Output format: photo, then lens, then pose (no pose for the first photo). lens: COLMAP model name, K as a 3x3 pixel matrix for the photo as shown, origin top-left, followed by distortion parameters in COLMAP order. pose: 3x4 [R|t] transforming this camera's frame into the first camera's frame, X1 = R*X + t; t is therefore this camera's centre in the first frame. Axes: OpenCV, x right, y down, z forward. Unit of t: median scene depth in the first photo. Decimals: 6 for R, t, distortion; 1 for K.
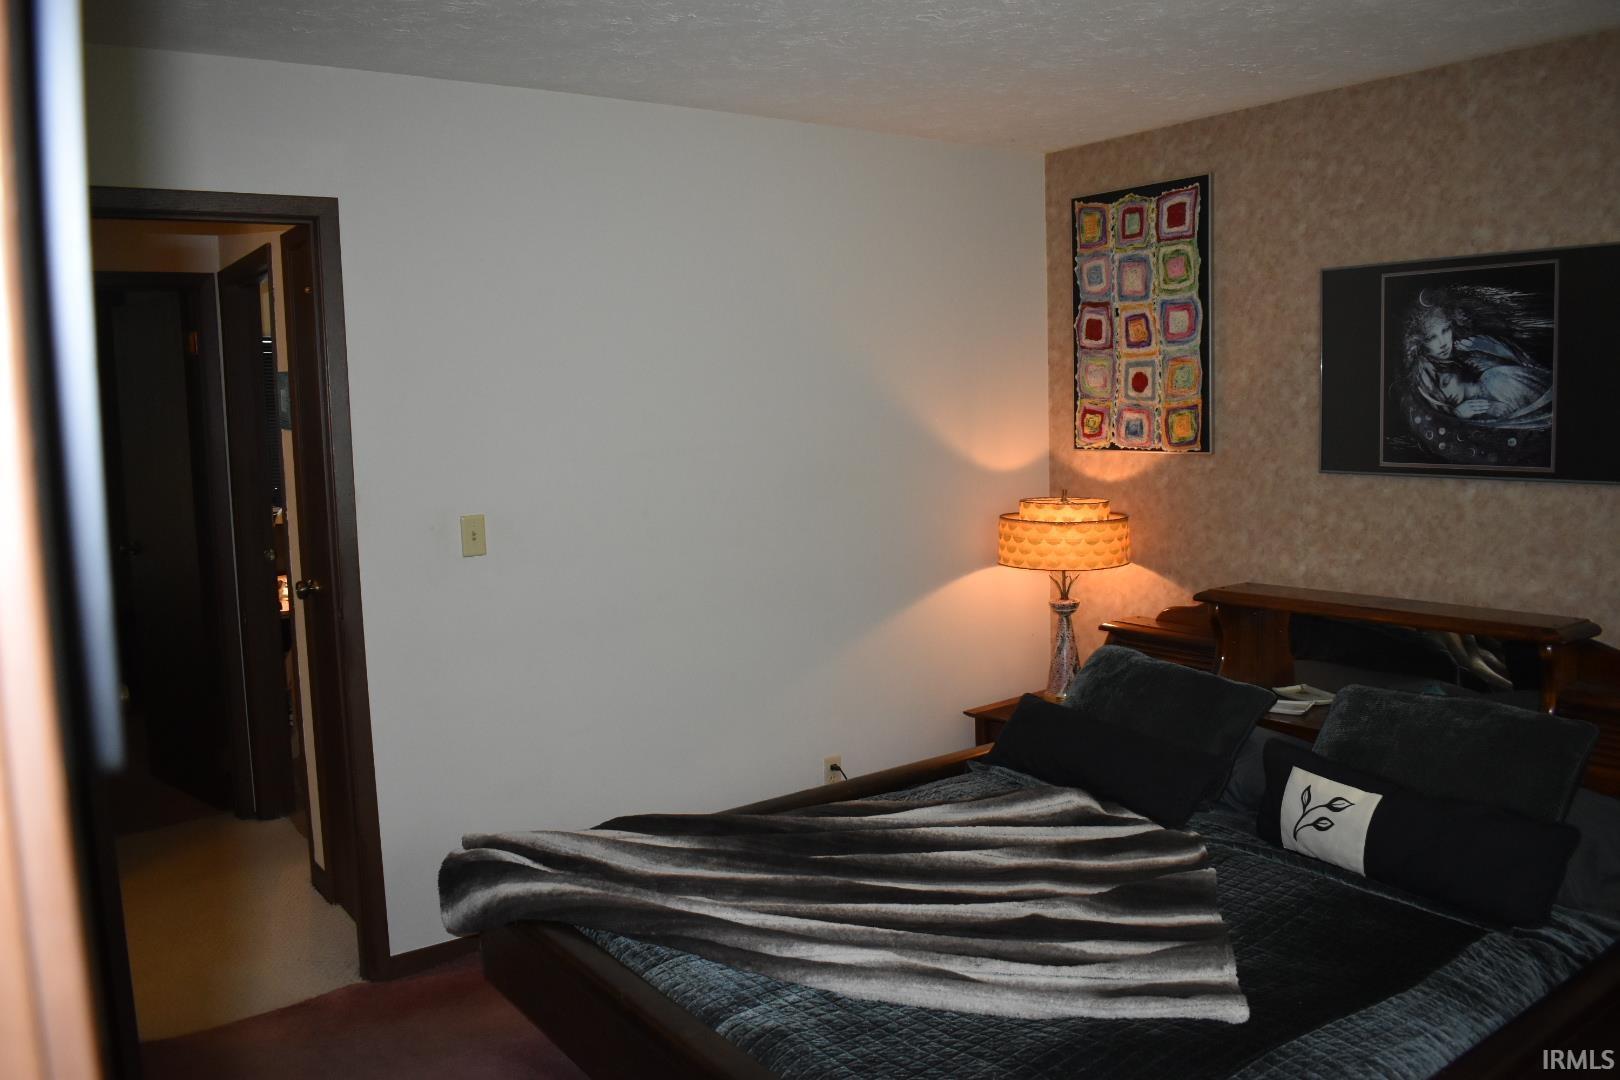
lens RADIAL K [[1279.1, 0, 816.1], [0, 1279.1, 521.2], [0, 0, 1]] dist [-0.108159, 0.008716]
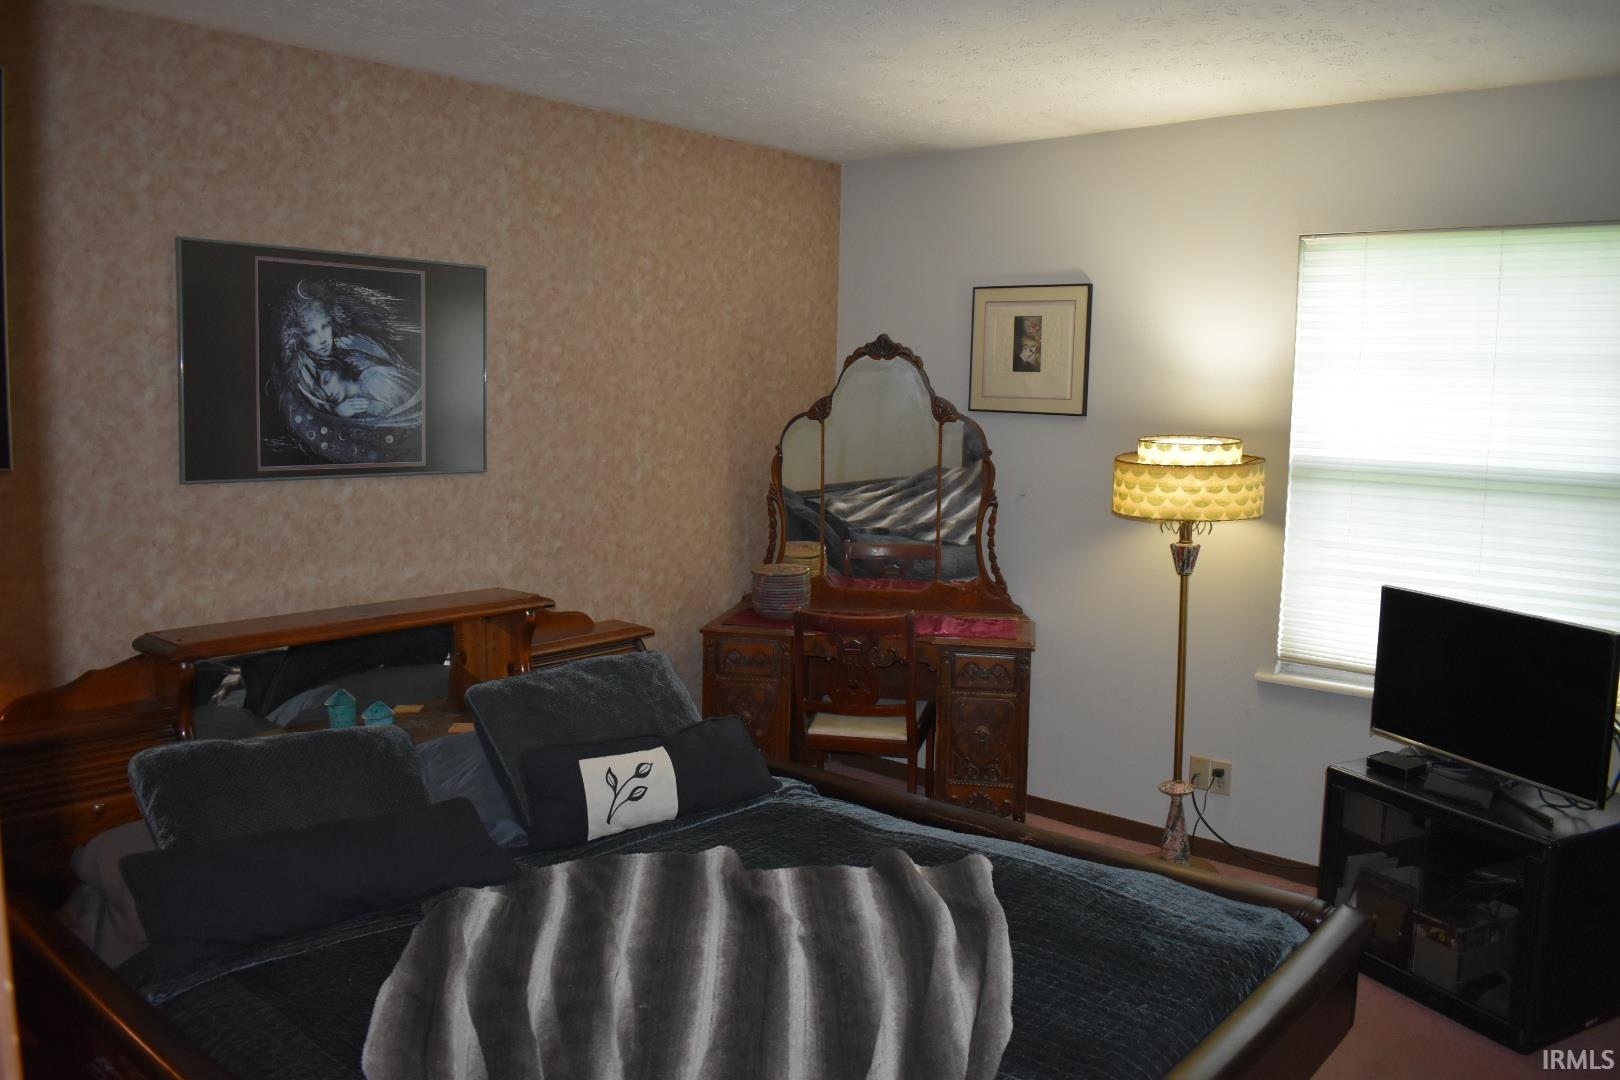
lens RADIAL K [[1279.1, 0, 816.1], [0, 1279.1, 521.2], [0, 0, 1]] dist [-0.108159, 0.008716]
pose [[-0.257805, -0.075331, 0.963256, -0.542769], [0.074487, 0.992439, 0.097550, -0.069694], [-0.963321, 0.096899, -0.250245, 0.888881]]
